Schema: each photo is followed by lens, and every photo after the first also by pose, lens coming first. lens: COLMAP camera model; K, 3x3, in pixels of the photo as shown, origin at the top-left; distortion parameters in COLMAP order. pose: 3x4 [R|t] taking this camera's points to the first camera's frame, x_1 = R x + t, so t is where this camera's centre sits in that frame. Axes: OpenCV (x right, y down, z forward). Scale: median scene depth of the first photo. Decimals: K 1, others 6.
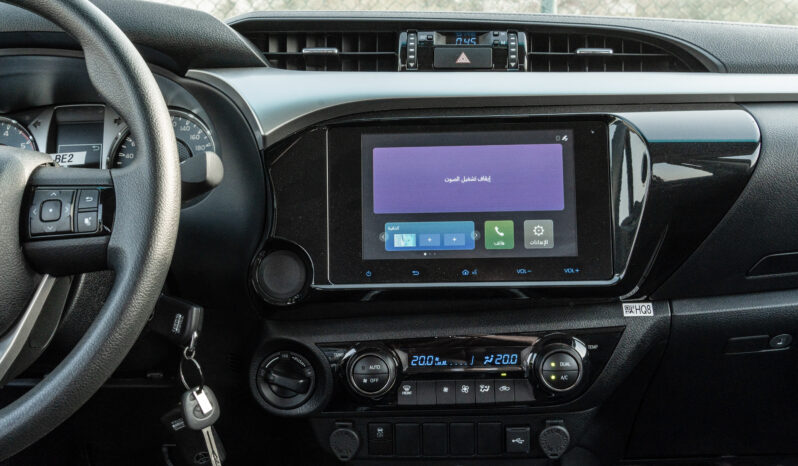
lens RADIAL K [[831.1, 0, 399.7], [0, 831.1, 224.9], [0, 0, 1]] dist [0.004217, -0.004368]
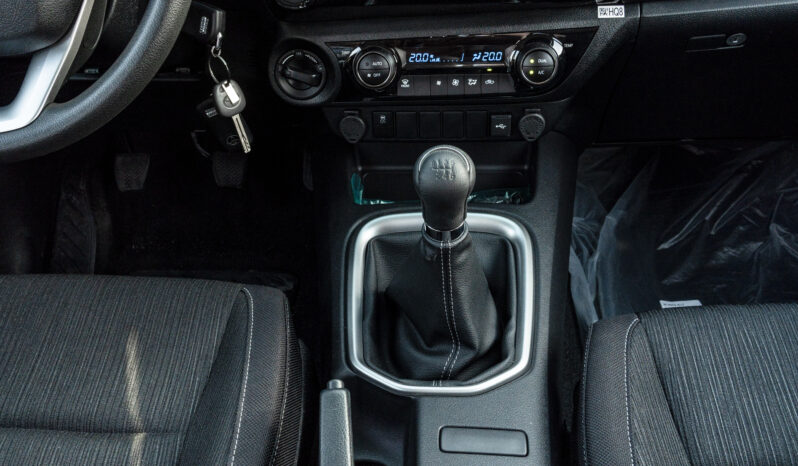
lens RADIAL K [[831.1, 0, 399.7], [0, 831.1, 224.9], [0, 0, 1]] dist [0.004217, -0.004368]
pose [[0.999960, 0.000627, -0.008958, 0.011458], [0.002623, 0.933622, 0.358249, -0.032569], [0.008588, -0.358258, 0.933583, -0.154560]]
